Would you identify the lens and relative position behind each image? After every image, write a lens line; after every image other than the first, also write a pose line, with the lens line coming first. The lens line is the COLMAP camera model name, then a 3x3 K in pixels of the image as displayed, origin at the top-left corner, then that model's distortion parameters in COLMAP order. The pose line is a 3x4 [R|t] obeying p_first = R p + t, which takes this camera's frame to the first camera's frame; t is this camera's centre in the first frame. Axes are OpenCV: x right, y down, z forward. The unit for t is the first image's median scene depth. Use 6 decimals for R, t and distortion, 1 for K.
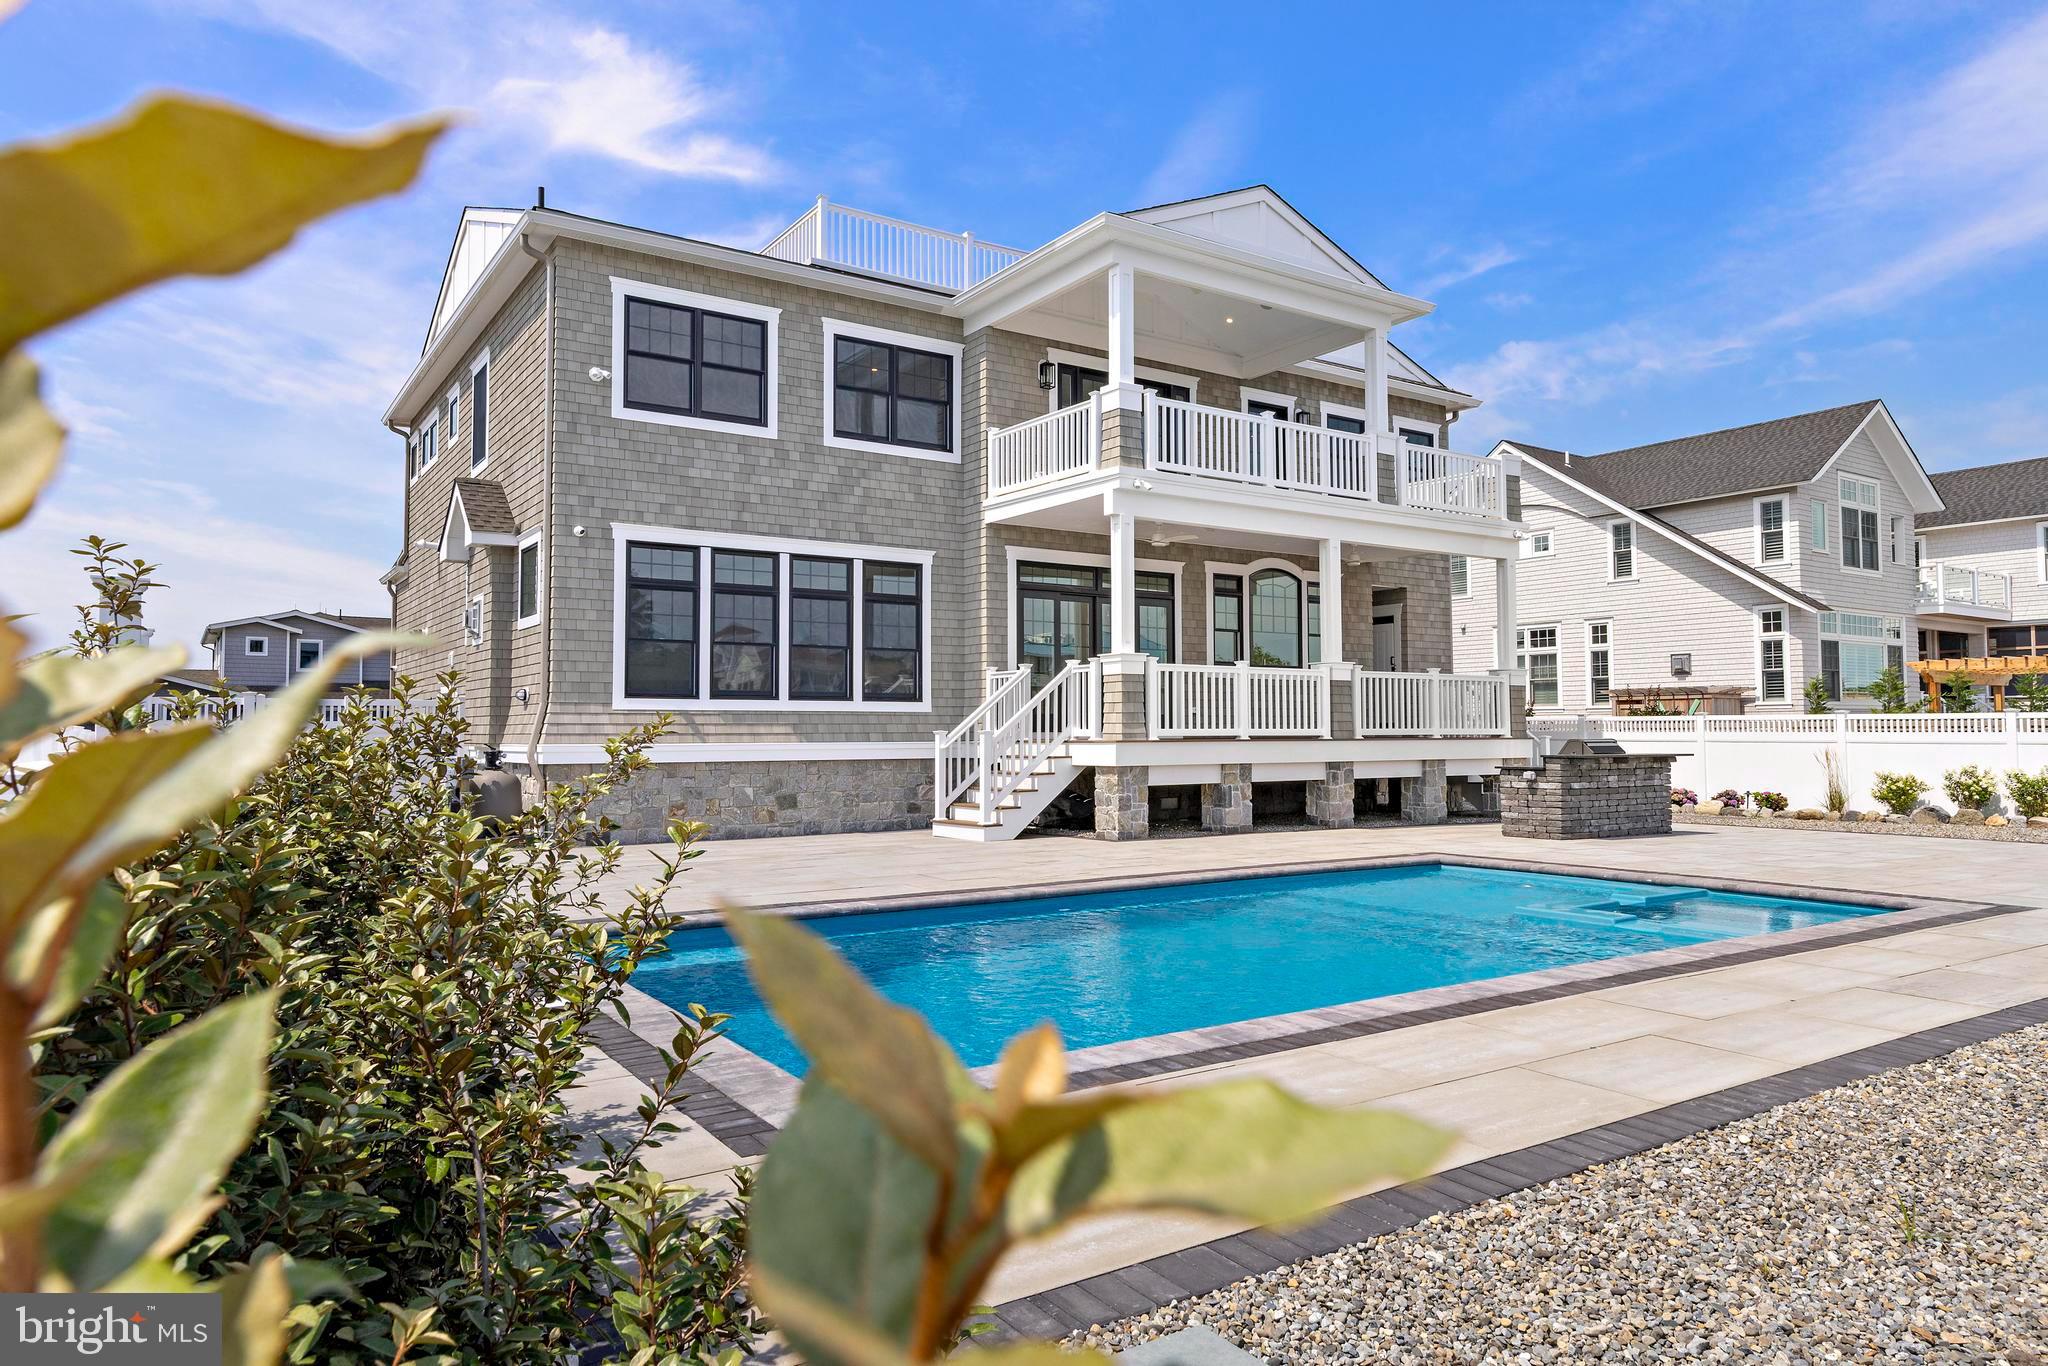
lens RADIAL K [[1299.8, 0, 1019.4], [0, 1299.8, 680.7], [0, 0, 1]] dist [0.009765, 0.003166]
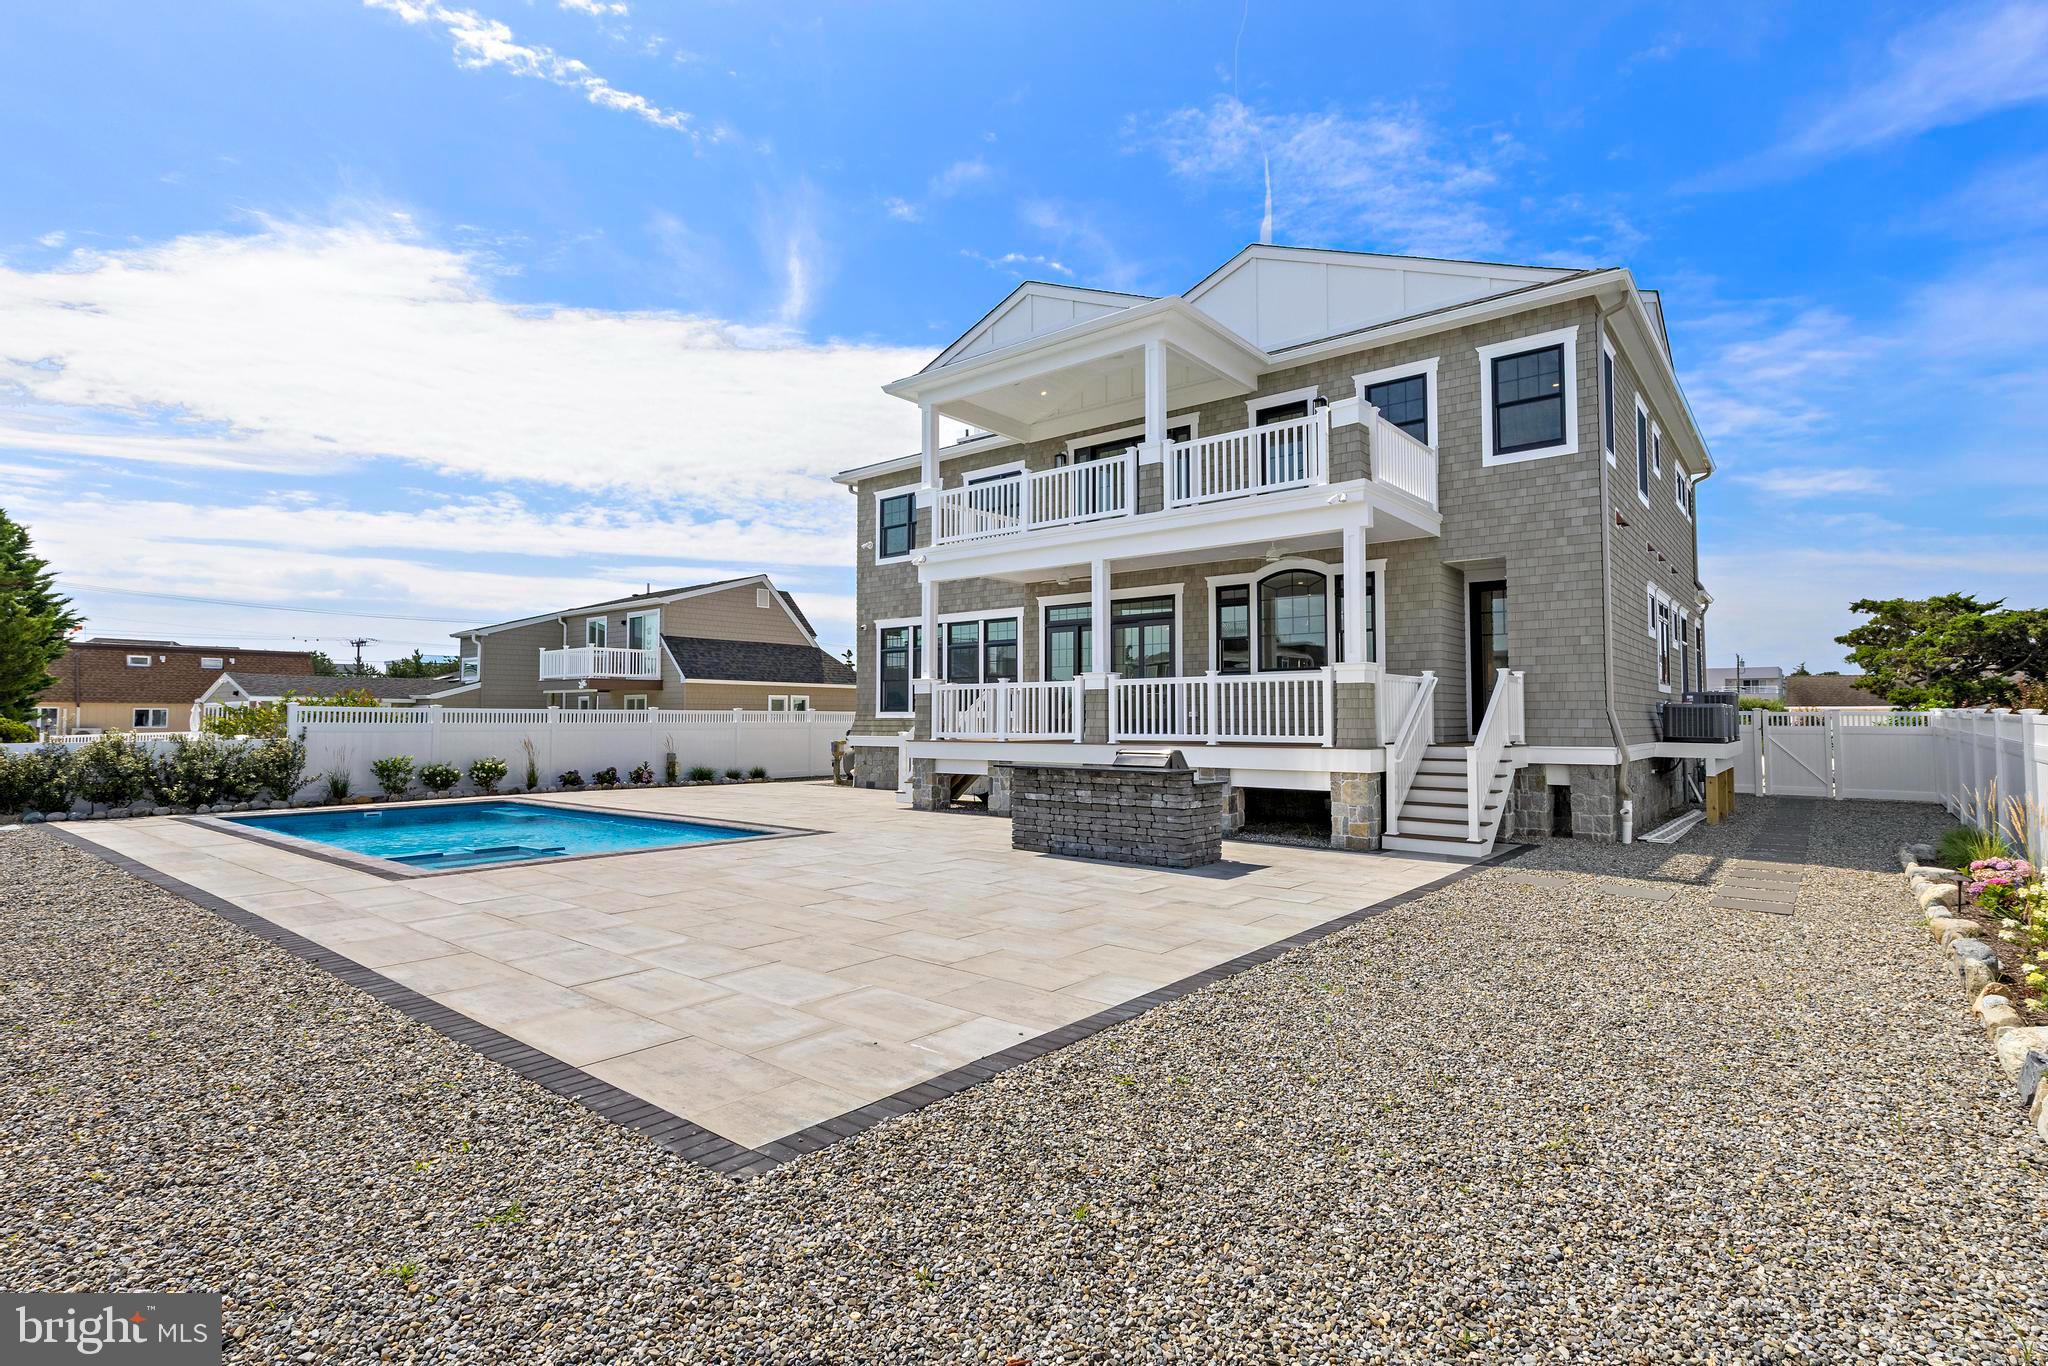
lens RADIAL K [[969.3, 0, 1032.6], [0, 969.3, 696.3], [0, 0, 1]] dist [0.005422, -0.002110]
pose [[0.301389, -0.020251, -0.953286, 0.991930], [0.039037, 0.999198, -0.008885, 0.010566], [0.952702, -0.034535, 0.301937, 0.692263]]
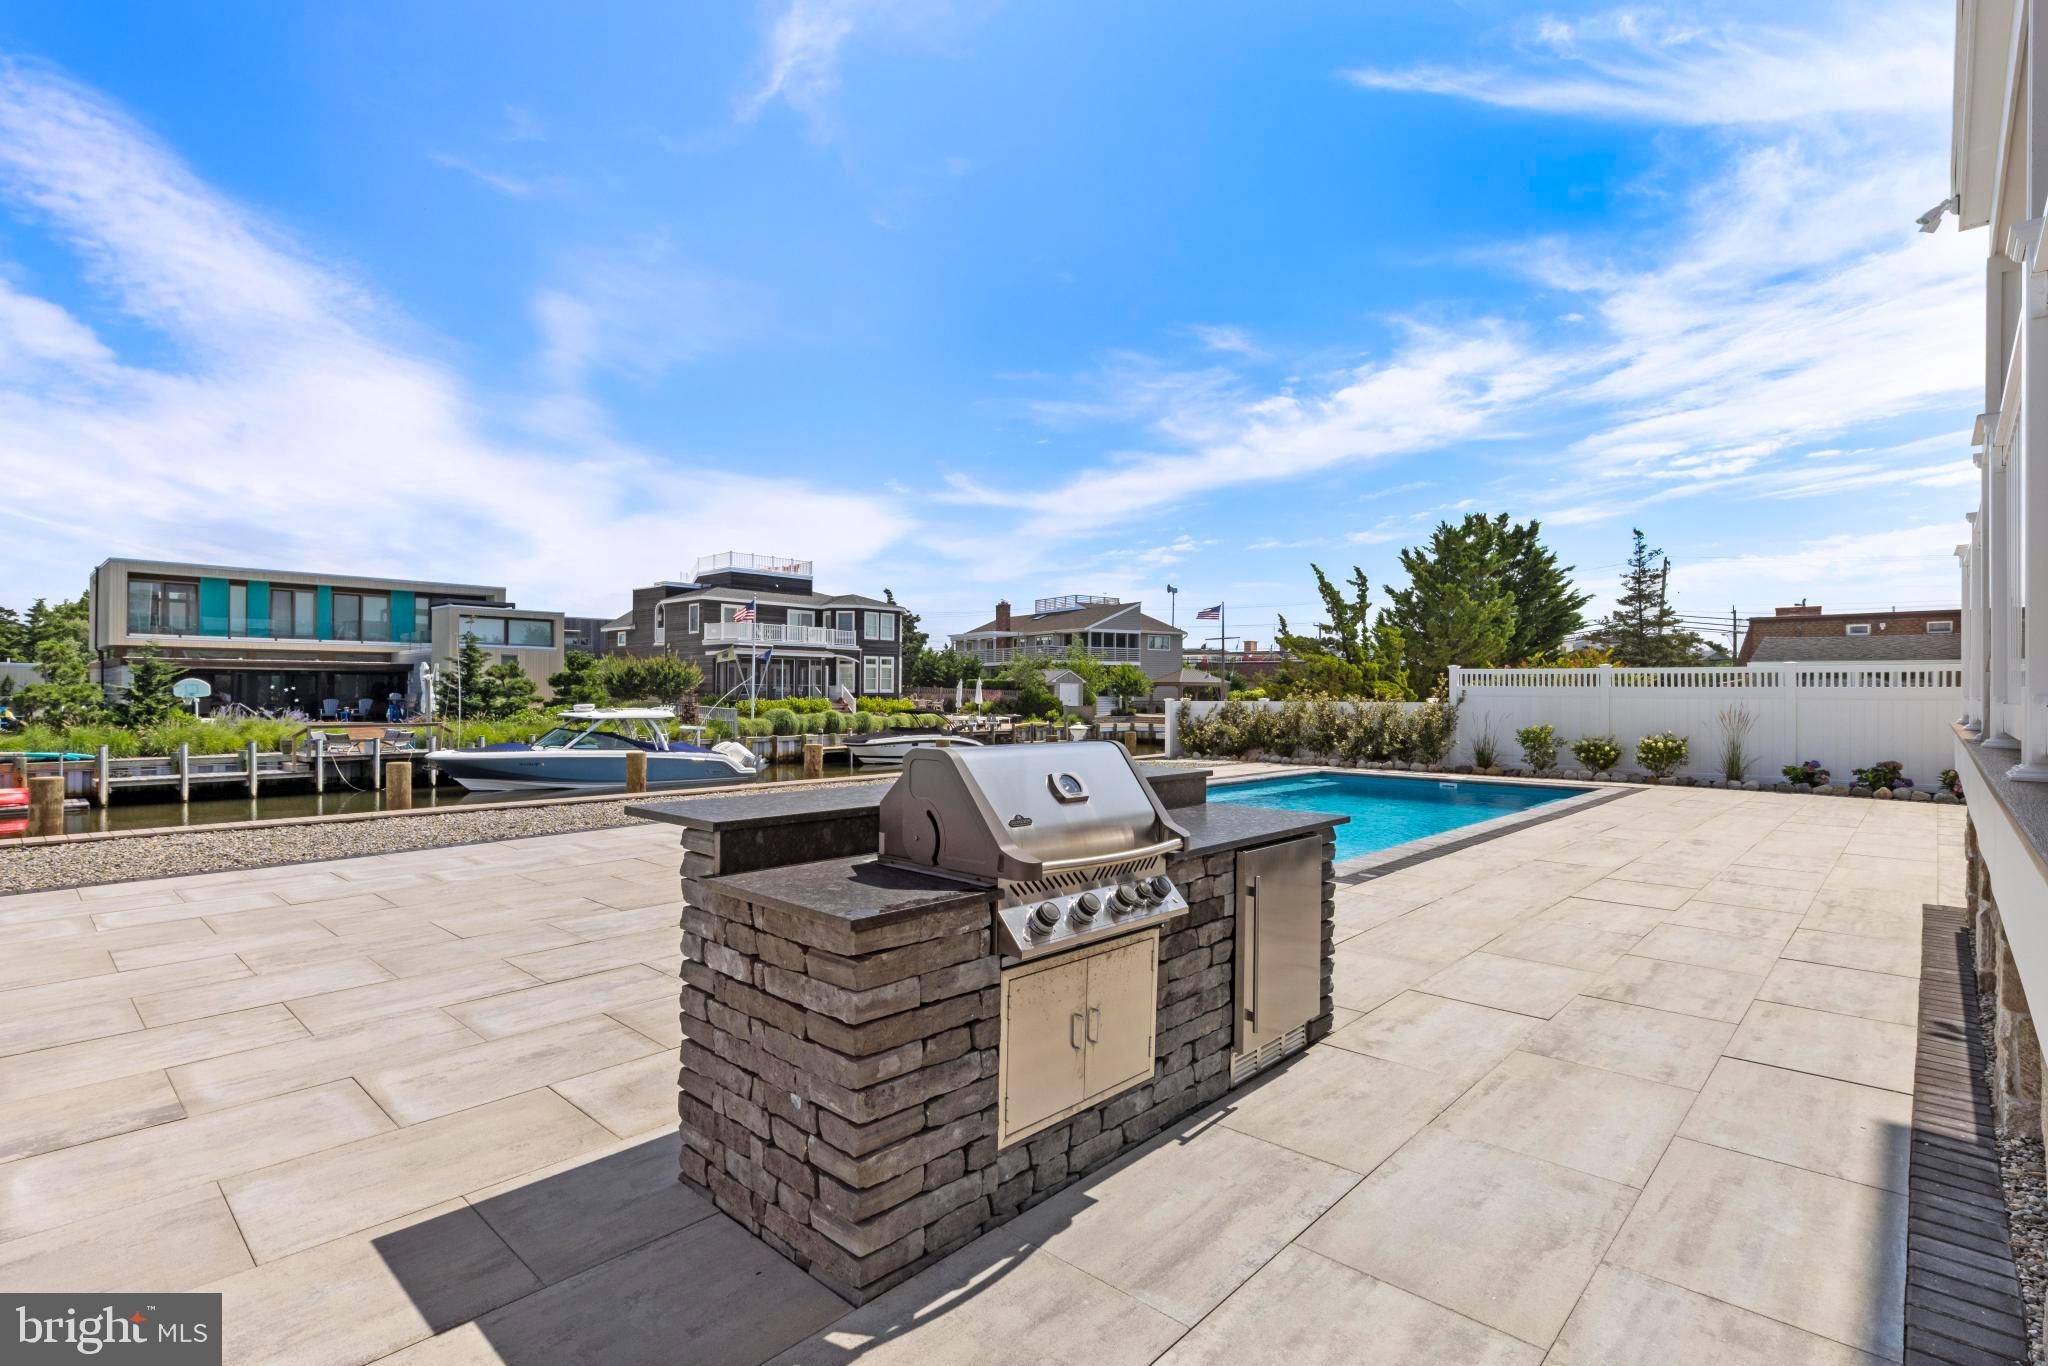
lens RADIAL K [[969.3, 0, 1041.6], [0, 969.3, 690.2], [0, 0, 1]] dist [0.005422, -0.002110]
pose [[-0.971973, -0.001314, -0.235089, 0.461959], [0.008625, 0.999112, -0.041243, 0.039554], [0.234935, -0.042114, -0.971098, 1.112762]]
